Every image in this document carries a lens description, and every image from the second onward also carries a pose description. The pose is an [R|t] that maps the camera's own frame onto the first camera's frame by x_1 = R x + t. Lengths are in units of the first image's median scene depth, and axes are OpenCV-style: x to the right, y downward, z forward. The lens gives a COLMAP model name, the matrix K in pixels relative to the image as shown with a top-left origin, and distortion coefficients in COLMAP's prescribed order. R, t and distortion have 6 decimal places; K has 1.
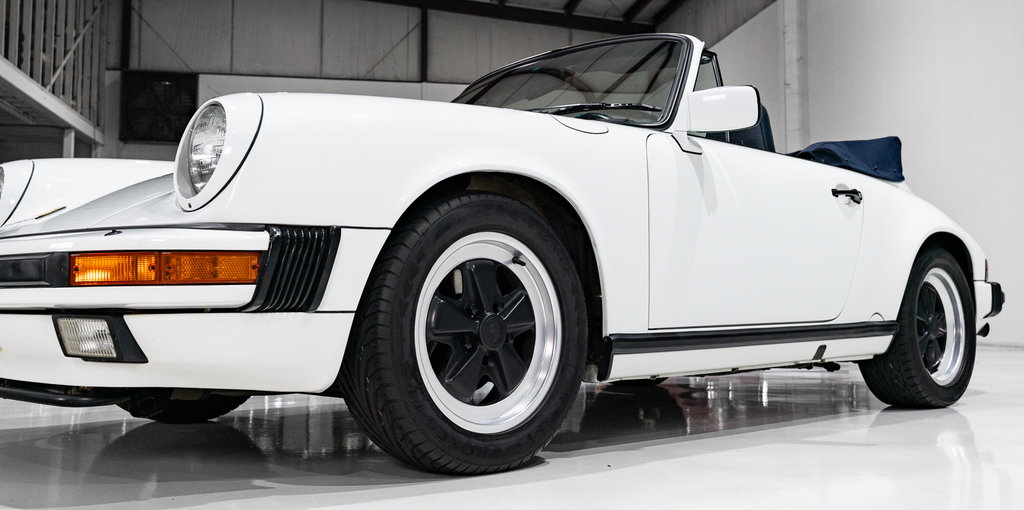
lens RADIAL K [[974.1, 0, 512.0], [0, 974.1, 255.0], [0, 0, 1]] dist [-0.001224, -0.002159]
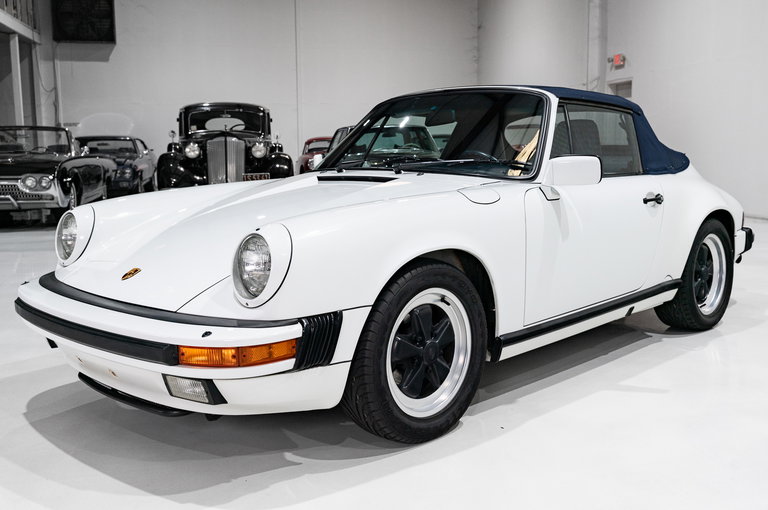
lens RADIAL K [[758.7, 0, 384.0], [0, 758.7, 255.0], [0, 0, 1]] dist [0.004088, -0.010160]
pose [[0.999561, -0.016526, 0.024573, -0.109005], [0.011623, 0.982157, 0.187704, -0.269917], [-0.027236, -0.187336, 0.981918, -0.134289]]
